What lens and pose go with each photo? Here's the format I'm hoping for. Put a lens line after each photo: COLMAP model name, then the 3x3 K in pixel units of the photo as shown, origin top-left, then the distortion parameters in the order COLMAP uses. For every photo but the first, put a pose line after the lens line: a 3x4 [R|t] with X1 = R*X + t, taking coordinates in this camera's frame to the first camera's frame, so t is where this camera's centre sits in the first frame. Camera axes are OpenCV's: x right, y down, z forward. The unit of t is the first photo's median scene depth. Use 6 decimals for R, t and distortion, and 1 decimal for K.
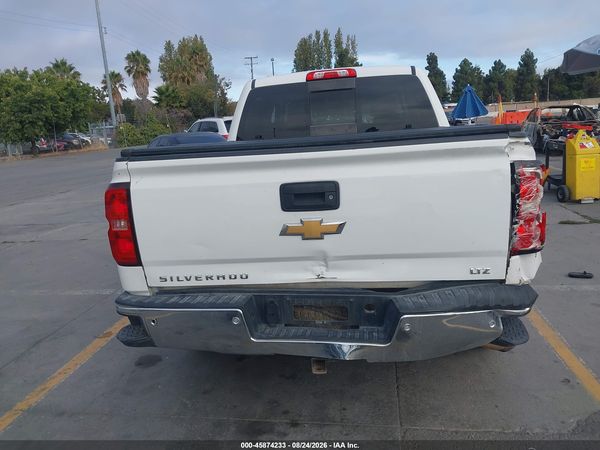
lens RADIAL K [[468.1, 0, 300.9], [0, 468.1, 229.3], [0, 0, 1]] dist [0.006789, -0.000666]
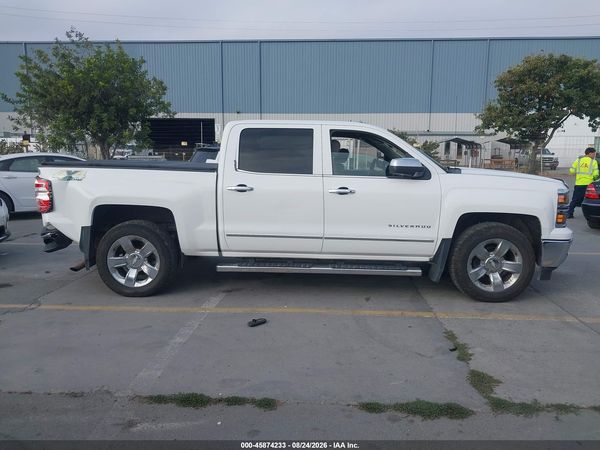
lens RADIAL K [[472.1, 0, 301.5], [0, 472.1, 227.8], [0, 0, 1]] dist [0.009809, -0.007832]
pose [[0.093403, 0.225285, -0.969805, 0.194574], [-0.234546, 0.951628, 0.198473, -0.044192], [0.967607, 0.208926, 0.141724, 0.126277]]
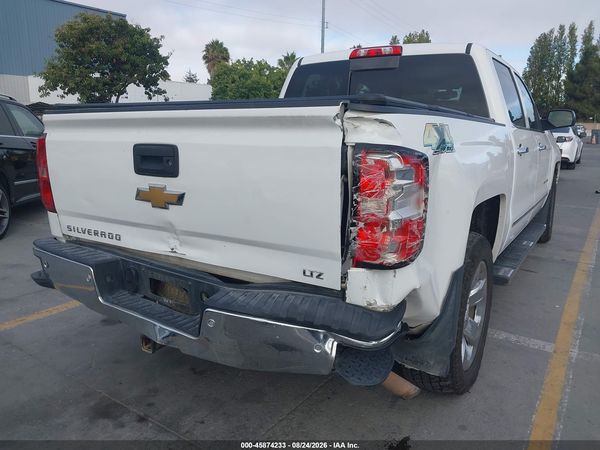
lens RADIAL K [[485.5, 0, 298.1], [0, 485.5, 217.5], [0, 0, 1]] dist [0.004359, 0.001624]
pose [[0.900070, 0.156078, -0.406834, 0.042730], [-0.166961, 0.985924, 0.008861, -0.000878], [0.402490, 0.059950, 0.913459, 0.015067]]
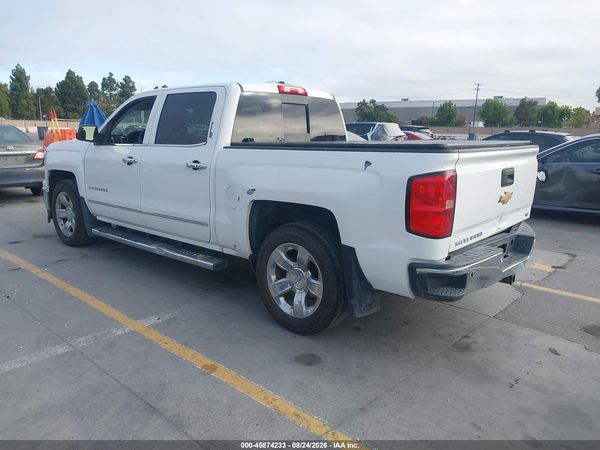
lens RADIAL K [[468.1, 0, 300.9], [0, 468.1, 229.3], [0, 0, 1]] dist [0.006789, -0.000666]
pose [[0.549955, -0.098323, 0.829387, -0.111667], [0.131417, 0.990863, 0.030325, -0.002162], [-0.824790, 0.092318, 0.557852, 0.043818]]
